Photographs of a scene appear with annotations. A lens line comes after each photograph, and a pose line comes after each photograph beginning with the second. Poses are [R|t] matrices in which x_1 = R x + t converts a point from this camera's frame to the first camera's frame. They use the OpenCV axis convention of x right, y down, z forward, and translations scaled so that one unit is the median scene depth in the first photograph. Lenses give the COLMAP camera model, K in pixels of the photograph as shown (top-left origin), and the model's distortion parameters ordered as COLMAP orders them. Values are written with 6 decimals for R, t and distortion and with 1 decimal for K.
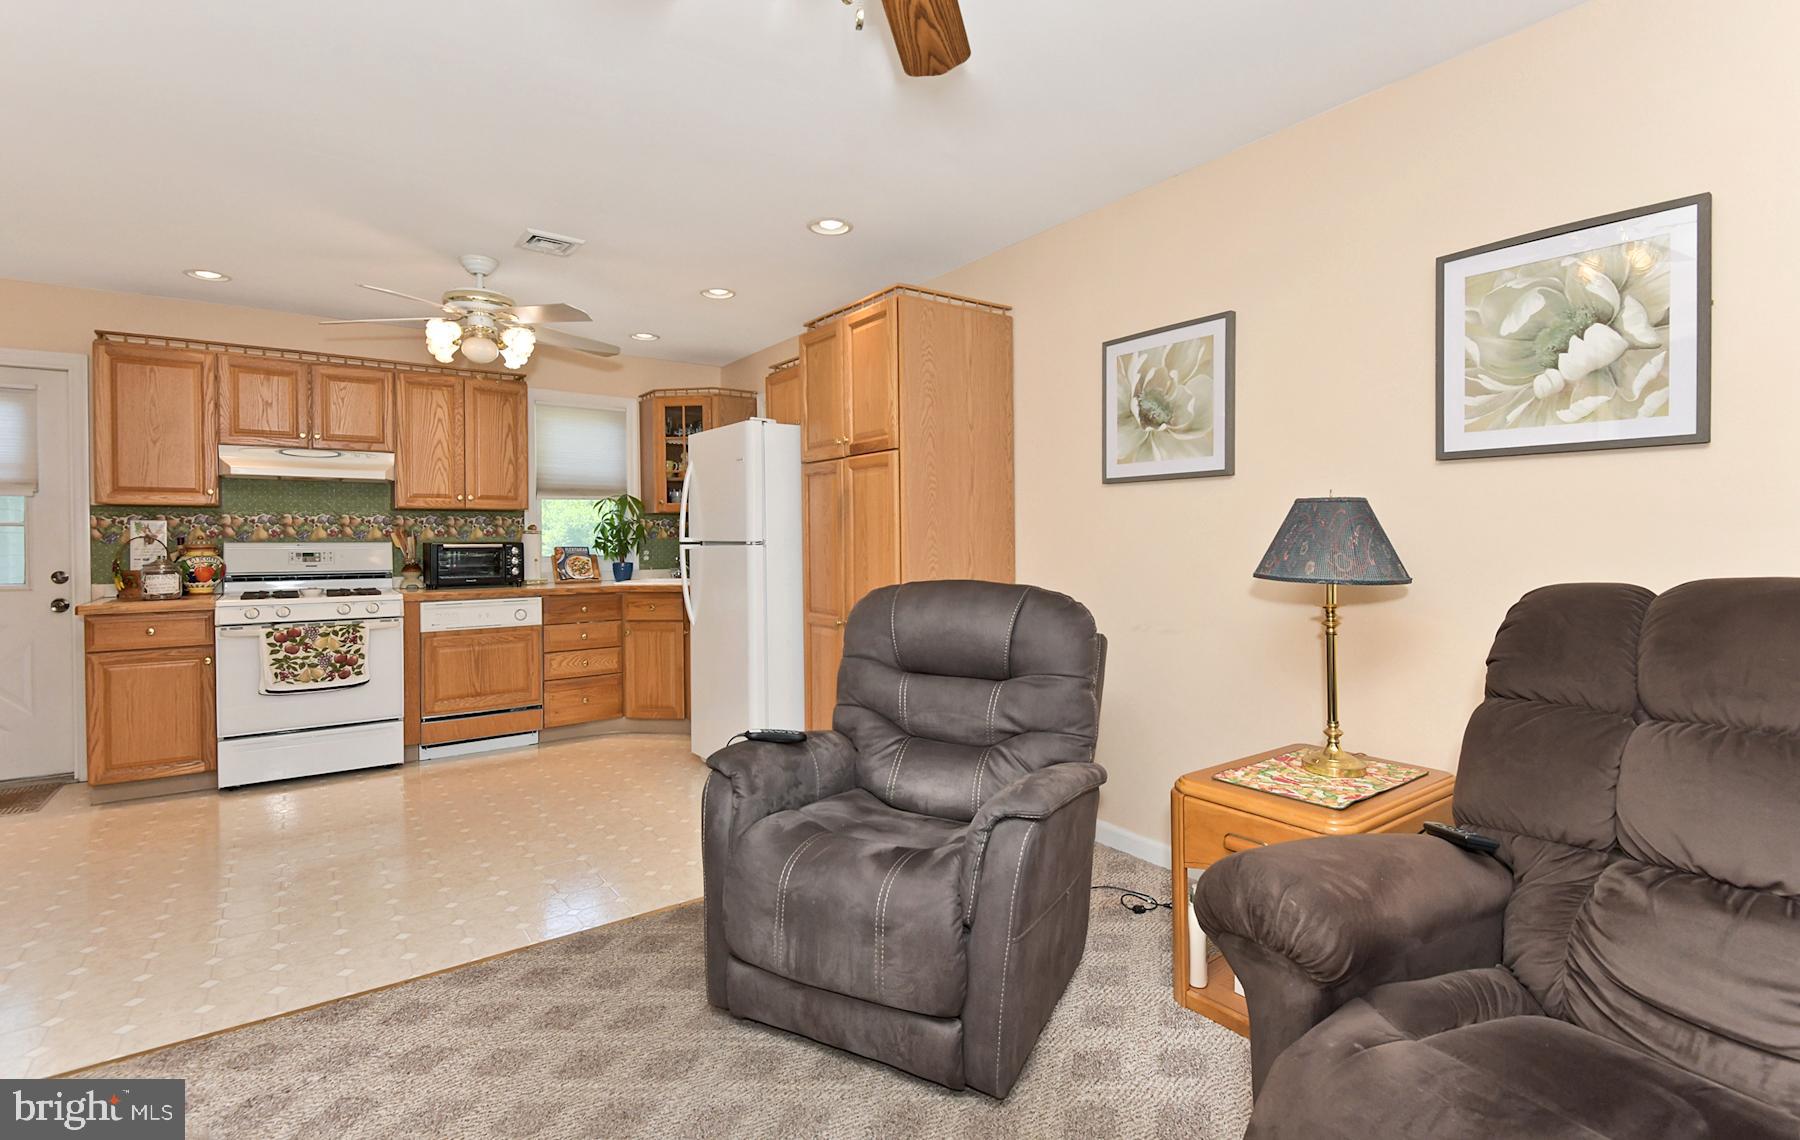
lens RADIAL K [[832.7, 0, 908.3], [0, 832.7, 545.3], [0, 0, 1]] dist [0.000600, 0.000038]
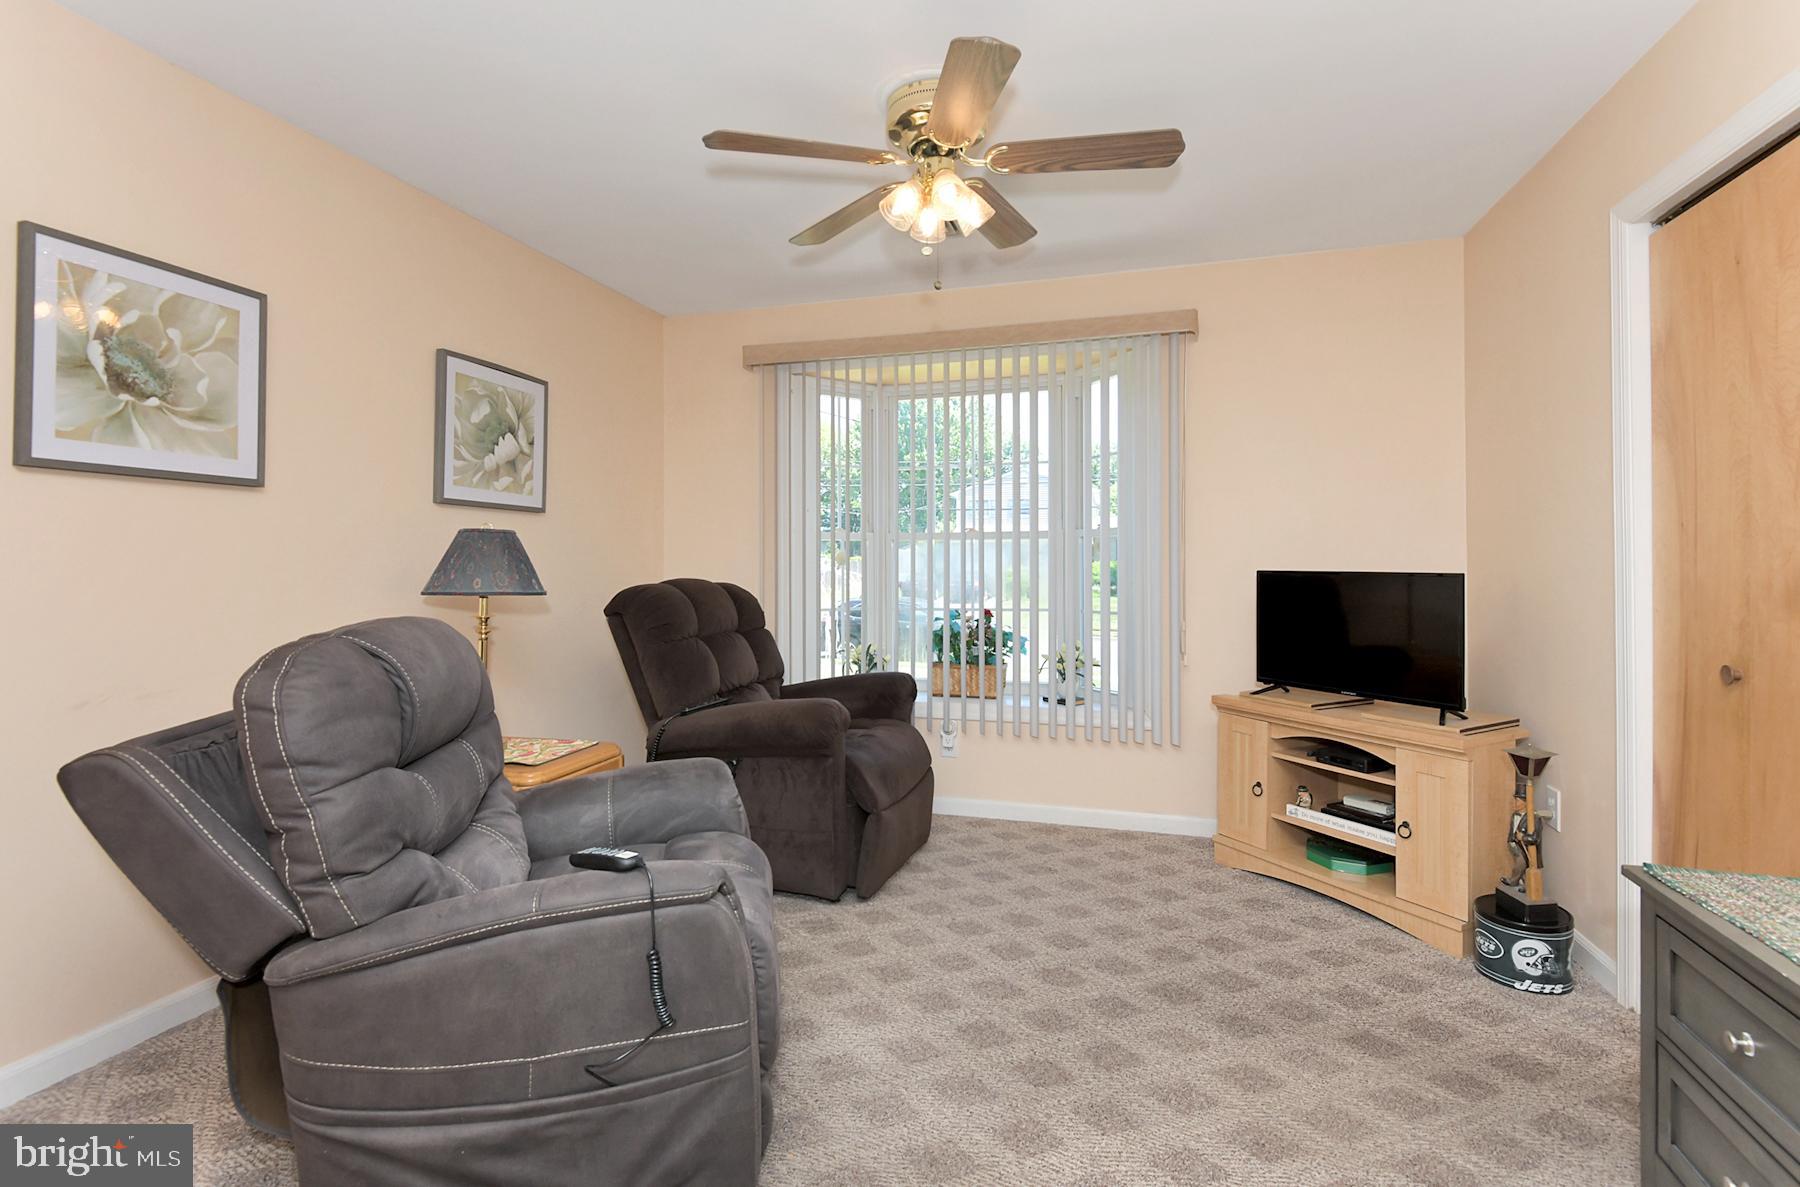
lens RADIAL K [[837.4, 0, 894.2], [0, 837.4, 557.4], [0, 0, 1]] dist [0.029874, -0.022959]
pose [[-0.614512, 0.016626, 0.788732, -0.449321], [0.015486, 0.999839, -0.009010, 0.003055], [-0.788755, 0.006678, -0.614671, 0.673672]]
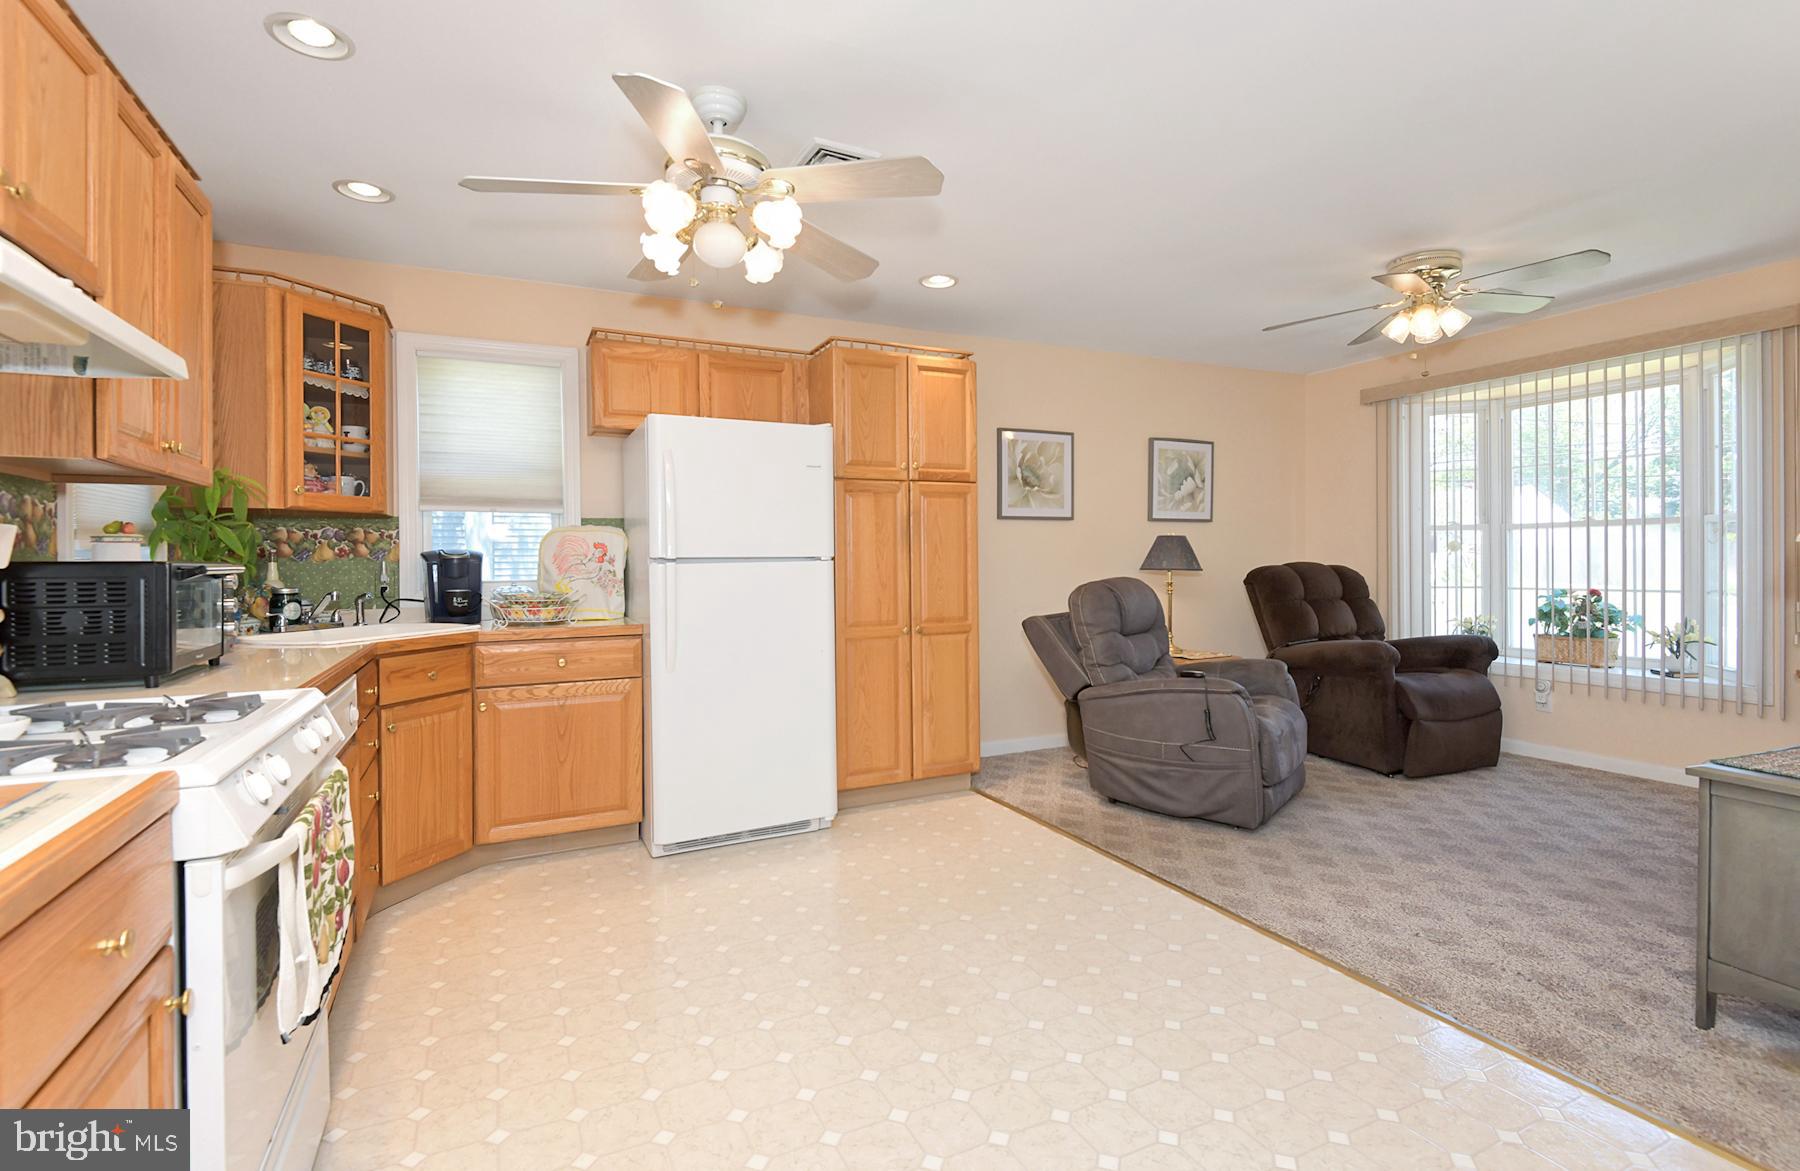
lens RADIAL K [[833.0, 0, 892.1], [0, 833.0, 561.5], [0, 0, 1]] dist [0.002301, -0.000133]
pose [[0.186095, 0.001944, 0.982530, -1.002254], [0.020444, 0.999774, -0.005851, 0.007026], [-0.982319, 0.021176, 0.186013, 0.694357]]
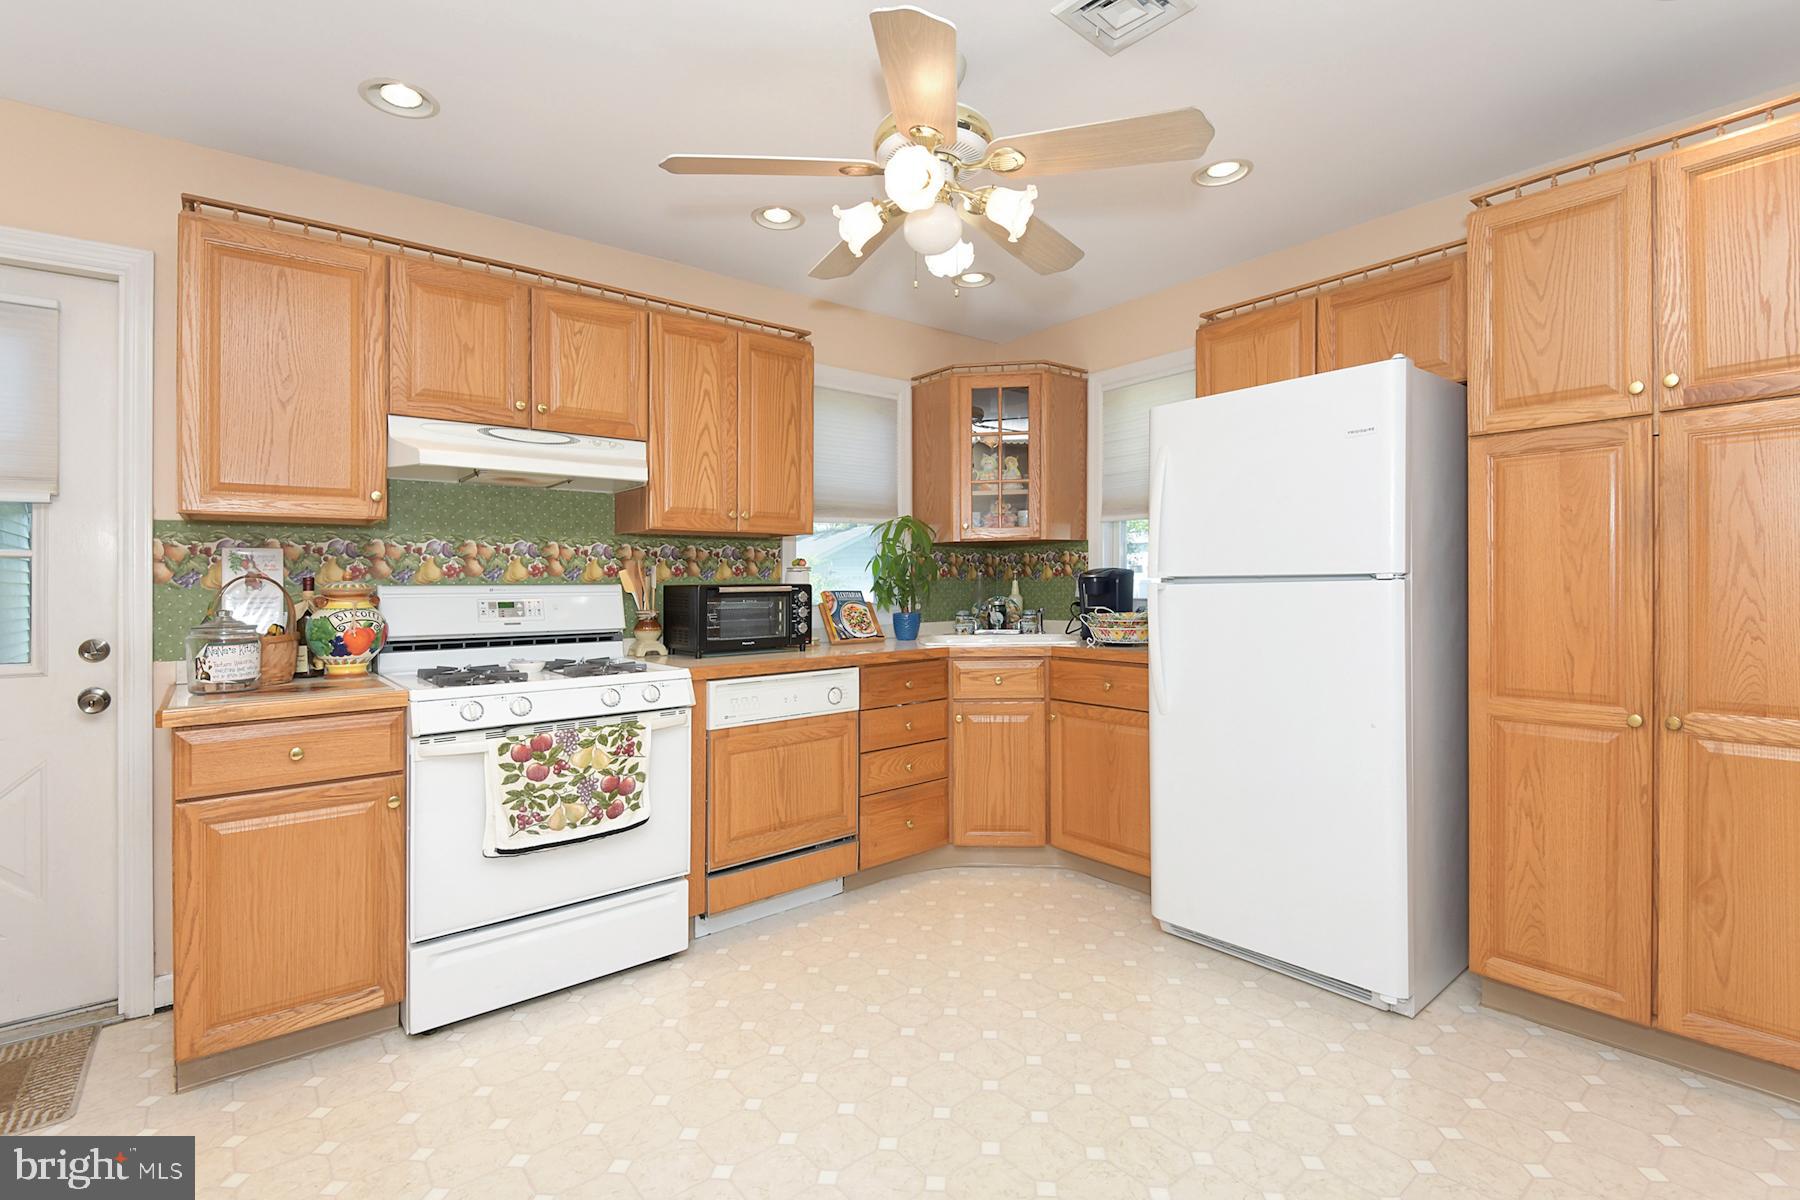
lens RADIAL K [[813.8, 0, 900.0], [0, 813.8, 577.1], [0, 0, 1]] dist [0.014698, -0.000377]
pose [[0.998255, -0.008090, 0.058494, -0.512616], [0.009285, 0.999753, -0.020184, 0.005873], [-0.058316, 0.020692, 0.998084, 0.419740]]
